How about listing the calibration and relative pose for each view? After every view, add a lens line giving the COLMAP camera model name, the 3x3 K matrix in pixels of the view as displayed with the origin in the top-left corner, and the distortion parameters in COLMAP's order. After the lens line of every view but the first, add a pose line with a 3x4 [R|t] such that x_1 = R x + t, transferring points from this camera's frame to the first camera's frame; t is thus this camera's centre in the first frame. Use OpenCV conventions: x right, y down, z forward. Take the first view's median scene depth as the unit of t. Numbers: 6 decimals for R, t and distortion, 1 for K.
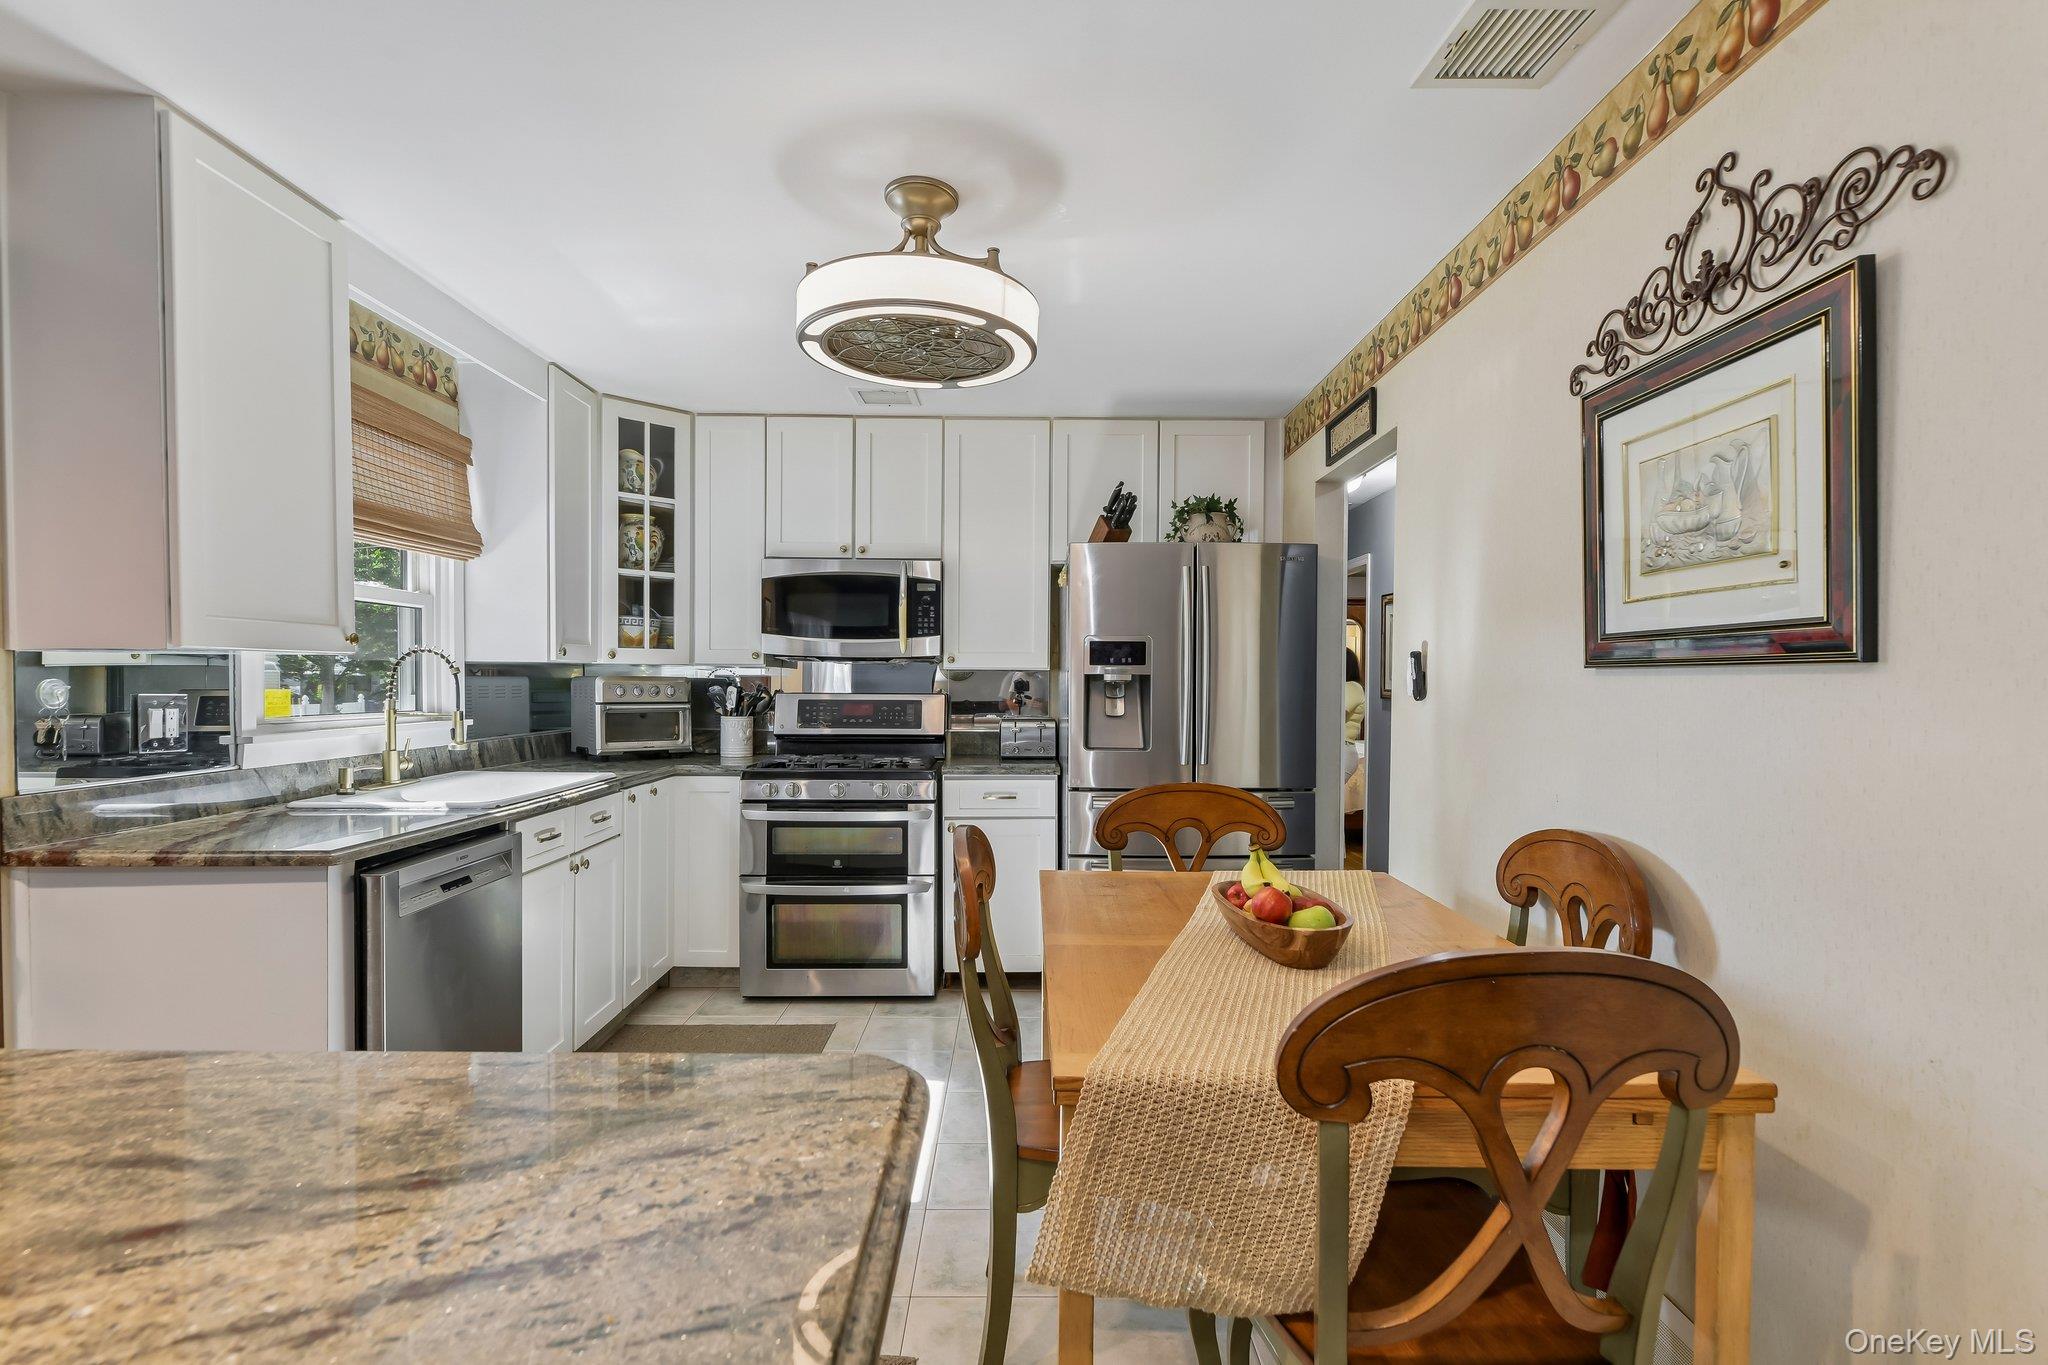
lens RADIAL K [[991.1, 0, 1032.0], [0, 991.1, 701.5], [0, 0, 1]] dist [0.010774, -0.006050]
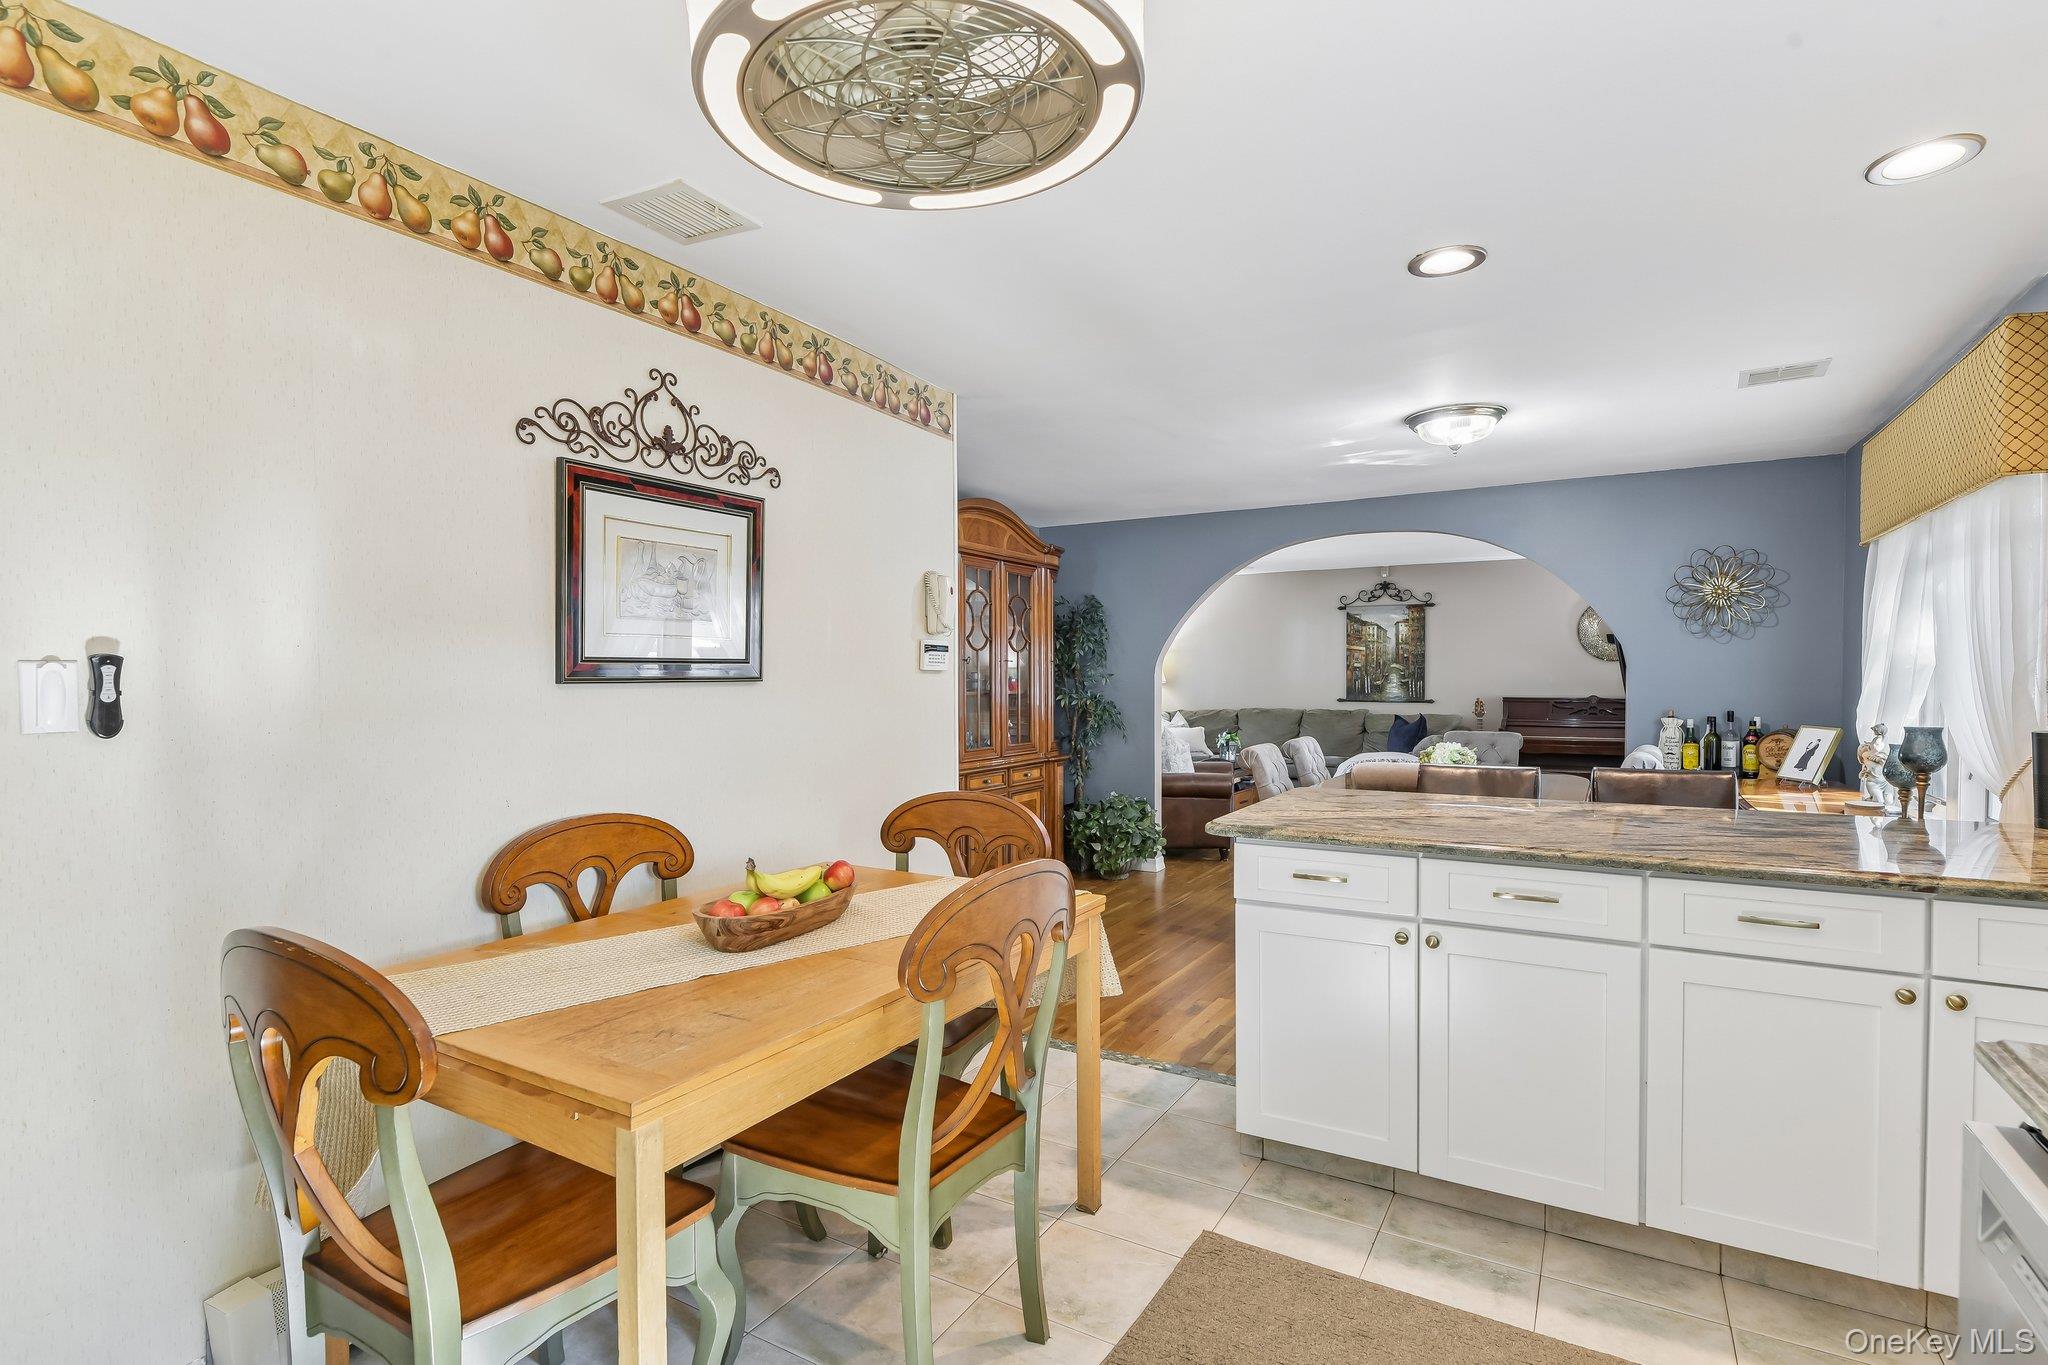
lens RADIAL K [[965.2, 0, 993.4], [0, 965.2, 694.8], [0, 0, 1]] dist [0.003194, -0.001383]
pose [[-0.838223, -0.013537, 0.545160, -0.346638], [0.012070, 0.998986, 0.043365, -0.043094], [-0.545194, 0.042929, -0.837210, 1.131635]]
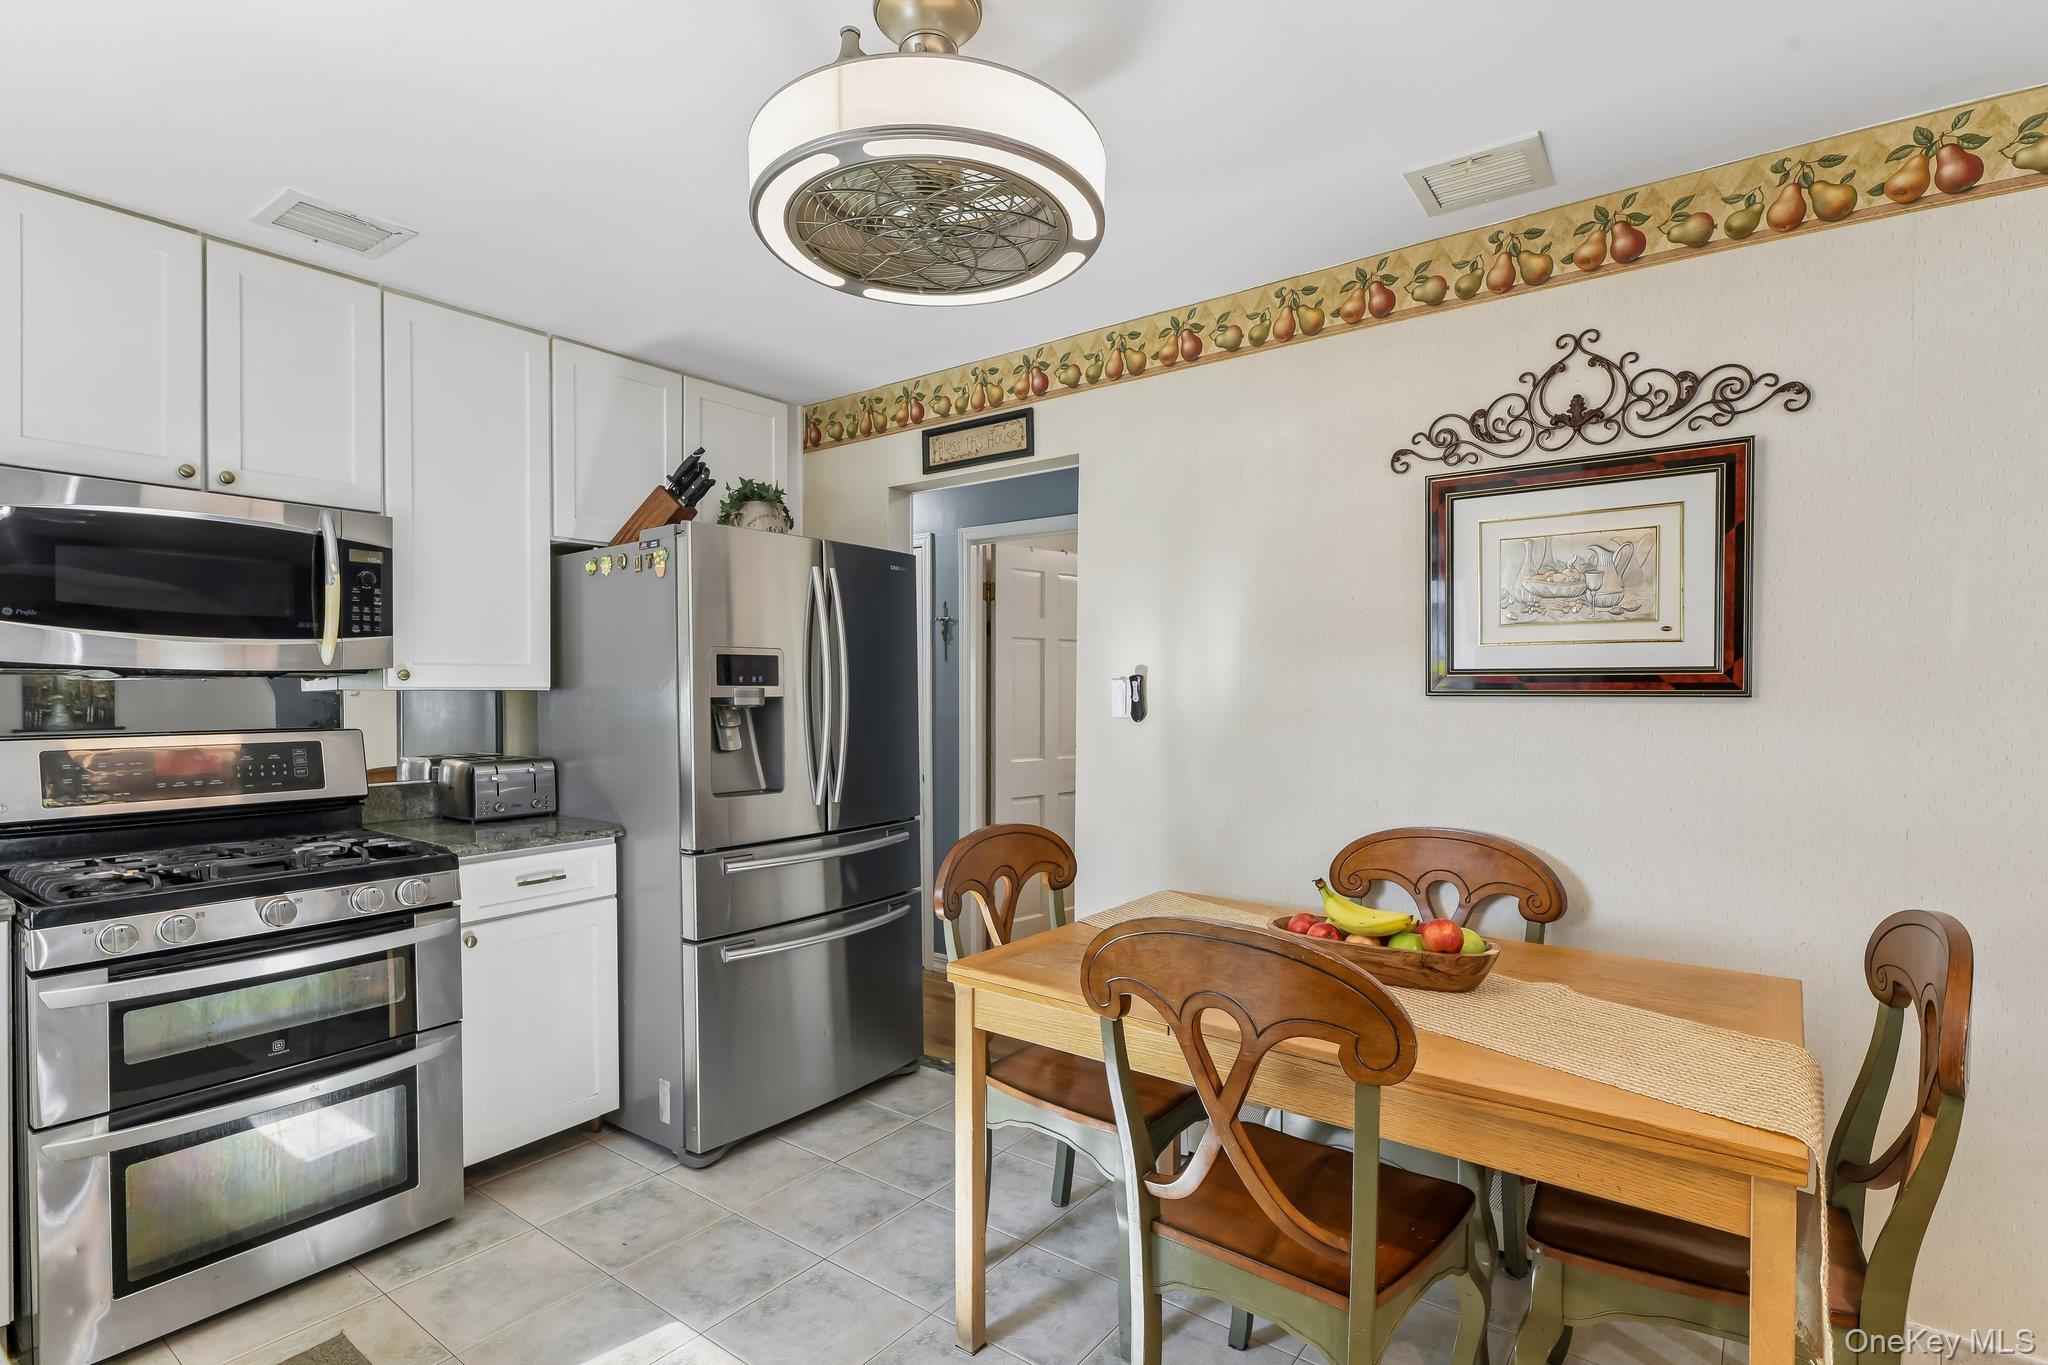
lens RADIAL K [[991.1, 0, 1044.3], [0, 991.1, 698.7], [0, 0, 1]] dist [0.010774, -0.006050]
pose [[0.607860, -0.015475, 0.793894, -0.480222], [0.021085, 0.999772, 0.003344, -0.029306], [-0.793764, 0.014707, 0.608048, 0.418419]]
